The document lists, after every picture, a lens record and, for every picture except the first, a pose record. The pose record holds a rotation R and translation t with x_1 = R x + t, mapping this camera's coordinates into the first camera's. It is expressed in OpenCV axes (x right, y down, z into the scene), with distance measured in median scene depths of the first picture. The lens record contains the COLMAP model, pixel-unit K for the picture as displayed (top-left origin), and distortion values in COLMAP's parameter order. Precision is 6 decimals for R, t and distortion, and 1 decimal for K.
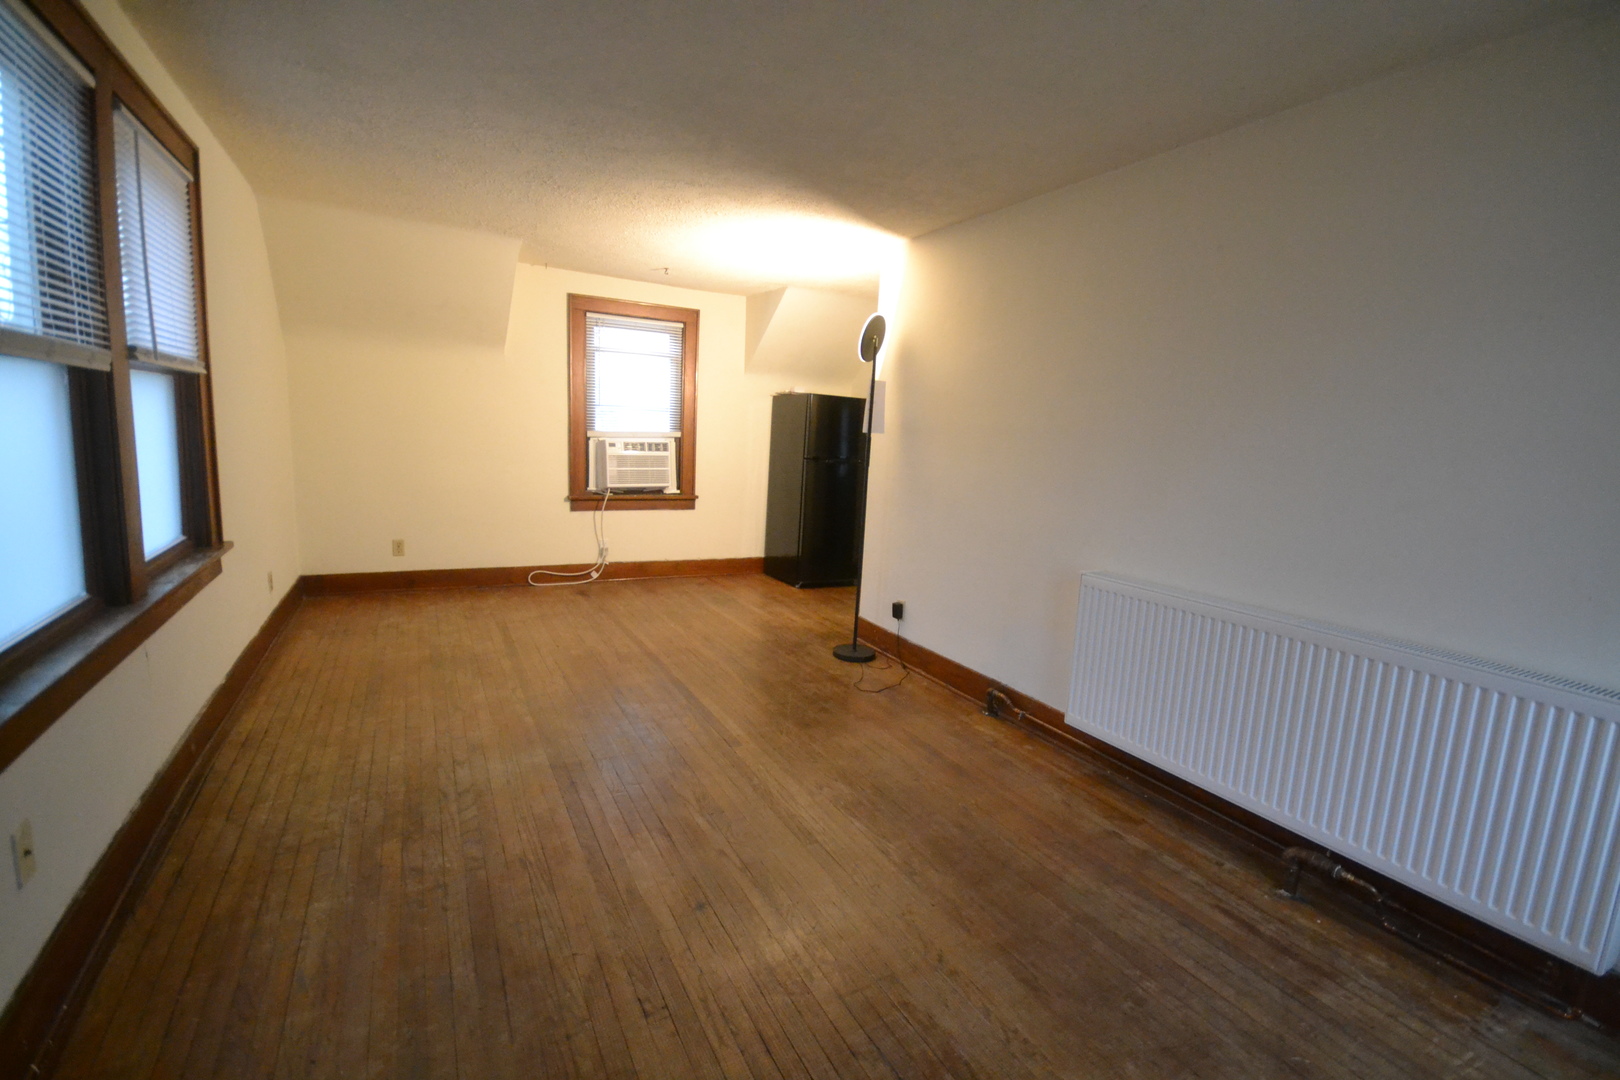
lens RADIAL K [[726.9, 0, 814.3], [0, 726.9, 541.8], [0, 0, 1]] dist [0.005112, 0.000110]
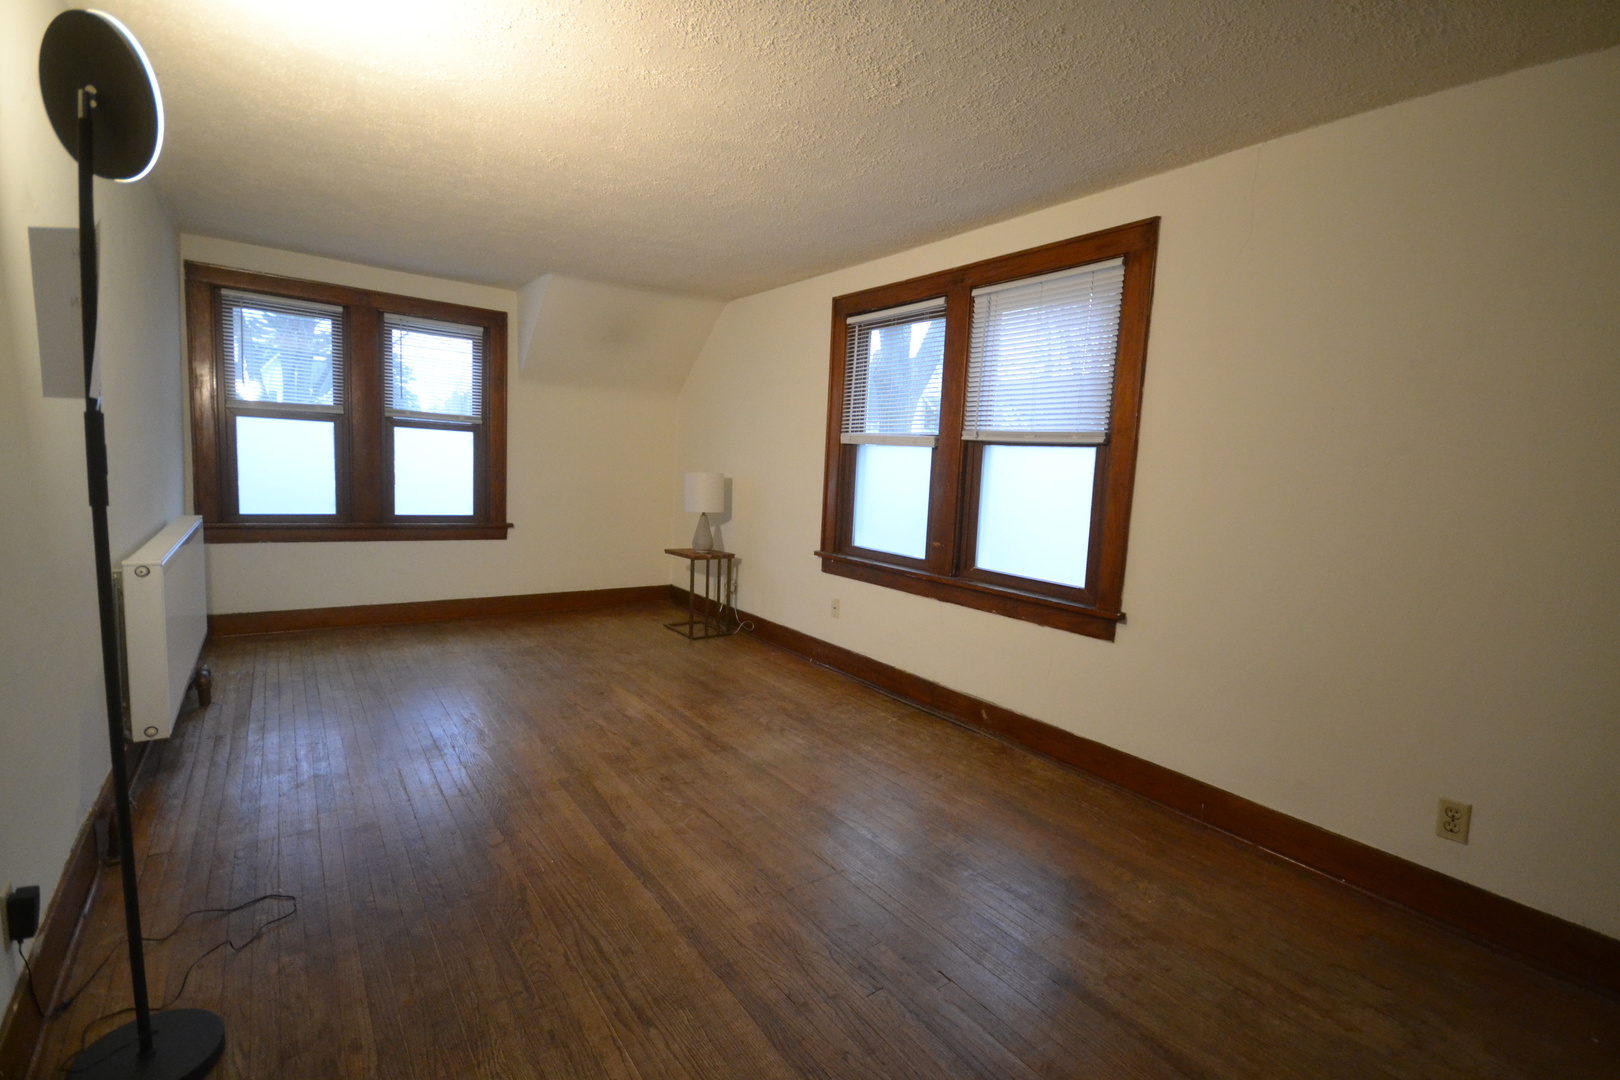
lens RADIAL K [[726.9, 0, 826.0], [0, 726.9, 546.3], [0, 0, 1]] dist [0.005112, 0.000110]
pose [[-0.983547, -0.085770, -0.158994, -0.313569], [-0.124439, 0.959669, 0.252093, -0.334519], [0.130959, 0.267730, -0.954552, 2.195354]]
